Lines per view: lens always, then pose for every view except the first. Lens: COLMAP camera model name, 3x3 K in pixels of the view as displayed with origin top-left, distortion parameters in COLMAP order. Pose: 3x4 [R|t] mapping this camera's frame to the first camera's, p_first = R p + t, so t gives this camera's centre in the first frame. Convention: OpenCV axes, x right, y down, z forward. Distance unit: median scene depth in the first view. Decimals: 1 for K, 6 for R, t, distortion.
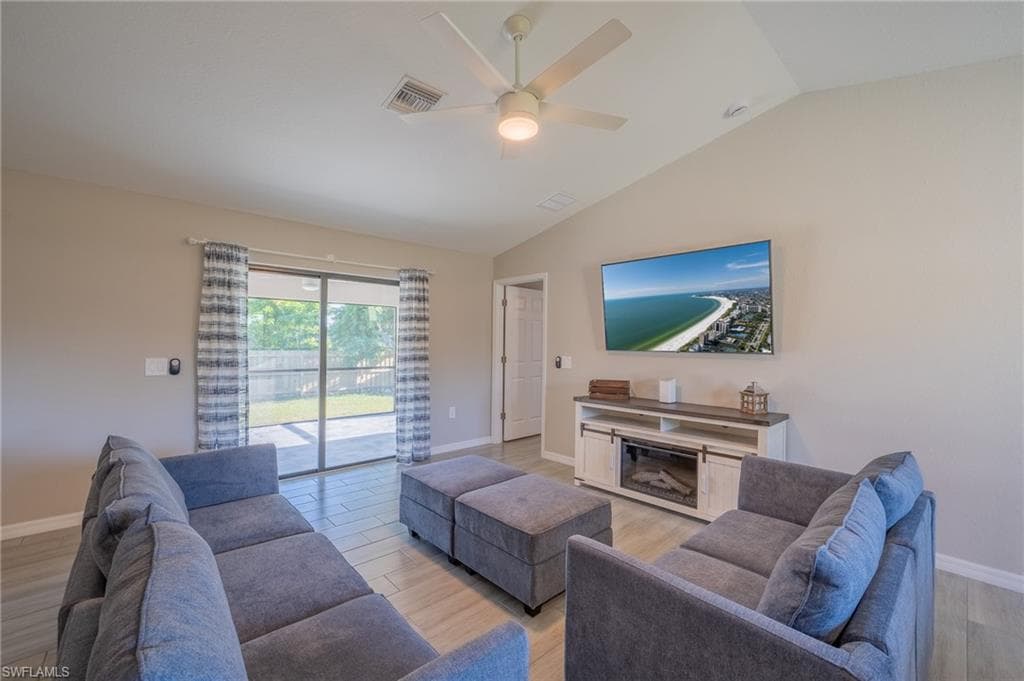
lens RADIAL K [[426.2, 0, 512.0], [0, 426.2, 340.5], [0, 0, 1]] dist [-0.000238, 0.000111]
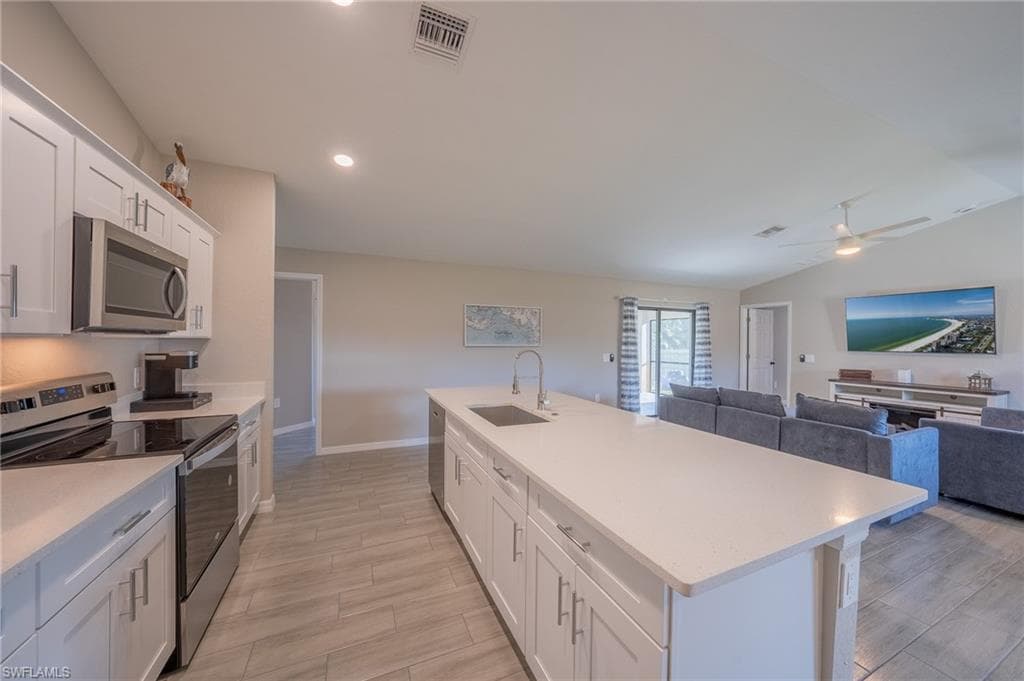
lens RADIAL K [[360.1, 0, 512.0], [0, 360.1, 340.5], [0, 0, 1]] dist [-0.015884, 0.000326]
pose [[0.946484, -0.002627, -0.322741, -0.670213], [0.003150, 0.999994, 0.001097, -0.026566], [0.322736, -0.002055, 0.946487, -0.822259]]
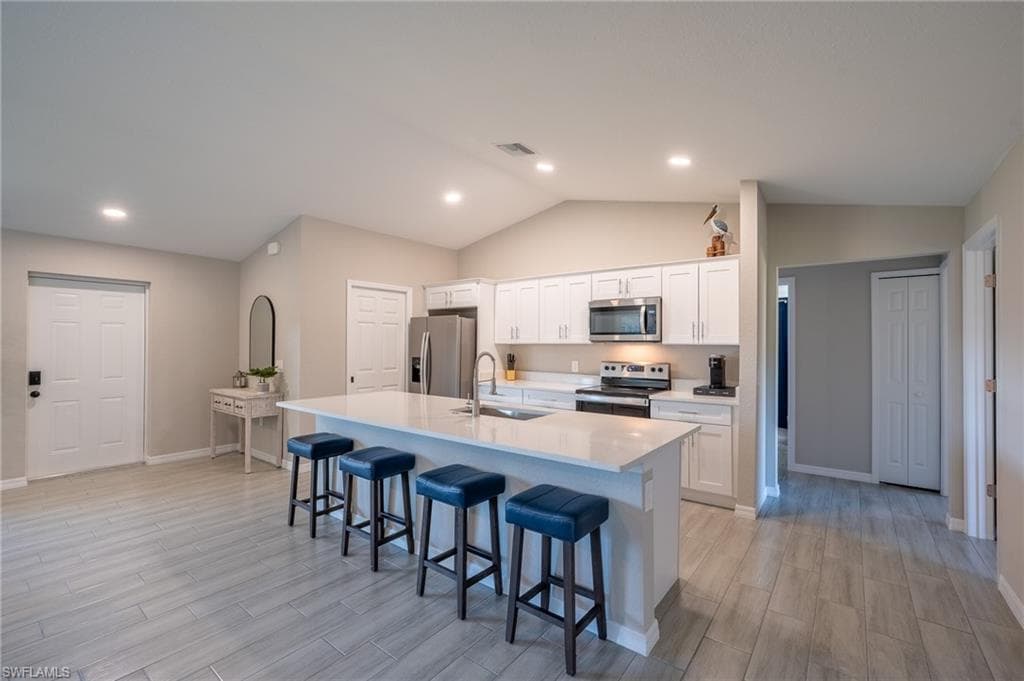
lens RADIAL K [[437.4, 0, 516.3], [0, 437.4, 339.7], [0, 0, 1]] dist [-0.009532, 0.000215]
pose [[-0.985548, -0.014294, -0.168790, -0.779625], [-0.012207, 0.999836, -0.013398, -0.024108], [0.168953, -0.011144, -0.985561, 0.711412]]
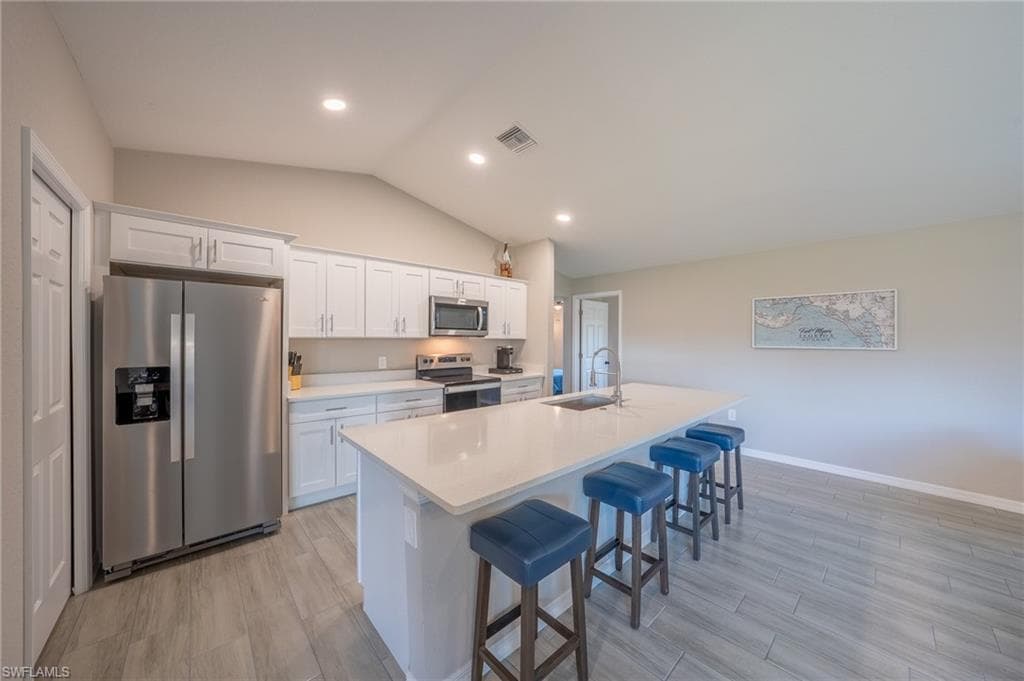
lens RADIAL K [[355.5, 0, 514.5], [0, 355.5, 339.7], [0, 0, 1]] dist [-0.028057, 0.005372]
pose [[-0.000085, -0.008183, -0.999967, -0.111801], [-0.002201, 0.999964, -0.008182, -0.018516], [0.999998, 0.002200, -0.000103, -0.339217]]
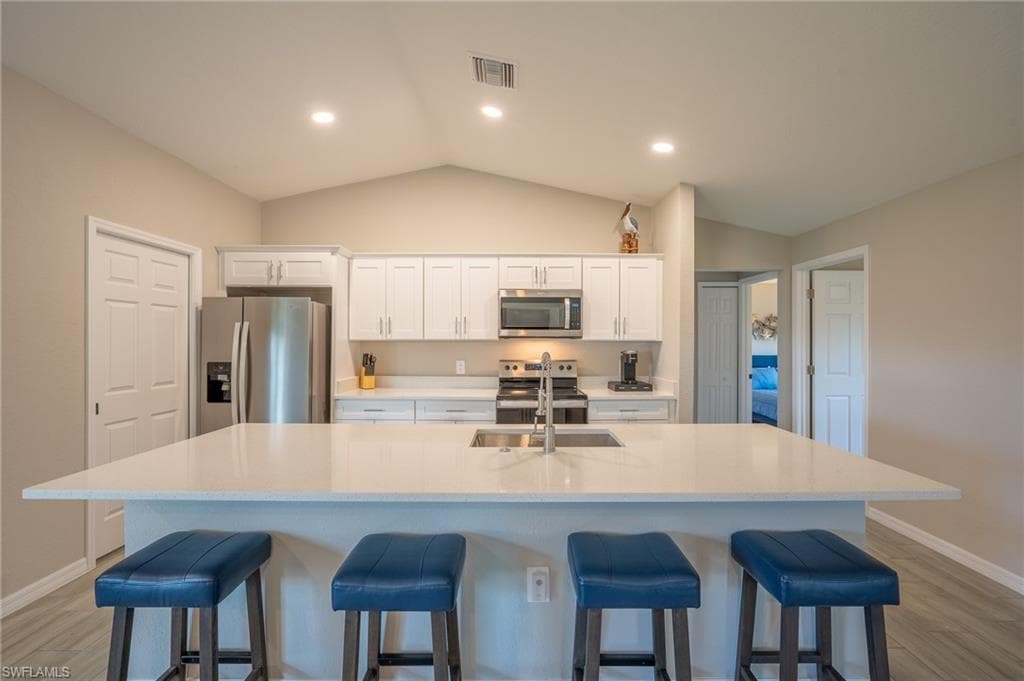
lens RADIAL K [[437.4, 0, 516.3], [0, 437.4, 339.7], [0, 0, 1]] dist [-0.009532, 0.000215]
pose [[-0.677136, -0.011790, -0.735764, -0.415403], [-0.006004, 0.999927, -0.010497, -0.021313], [0.735834, -0.002690, -0.677157, 0.217759]]
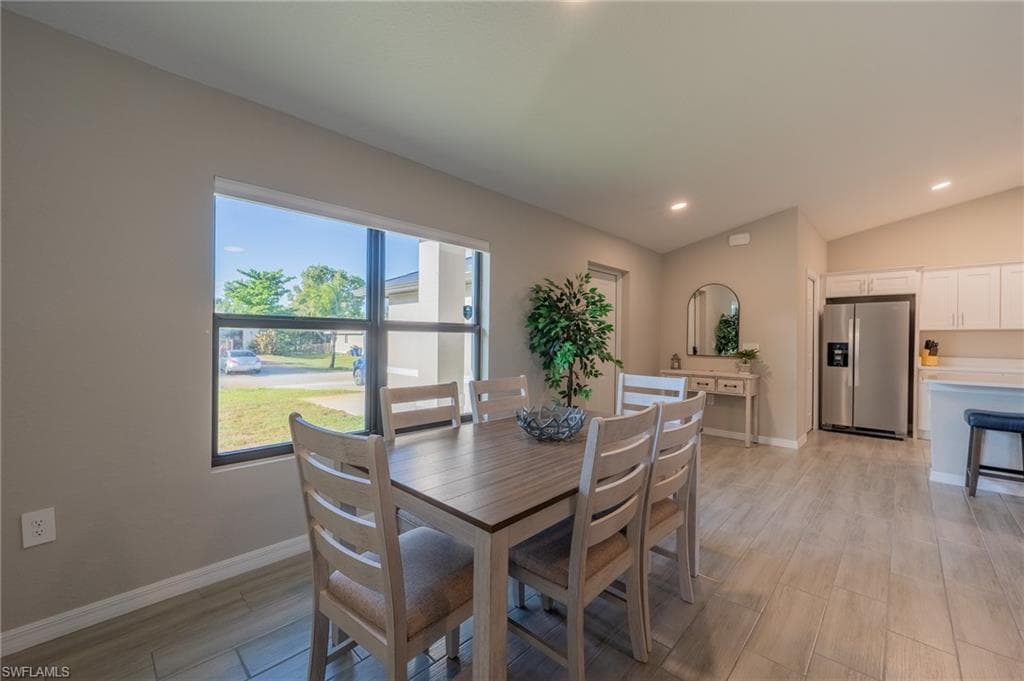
lens RADIAL K [[408.0, 0, 517.3], [0, 408.0, 340.1], [0, 0, 1]] dist [-0.002060, 0.000173]
pose [[-0.997894, -0.018683, -0.062114, 0.656585], [-0.018669, 0.999825, -0.000811, 0.038395], [0.062118, 0.000350, -0.998069, 0.550987]]
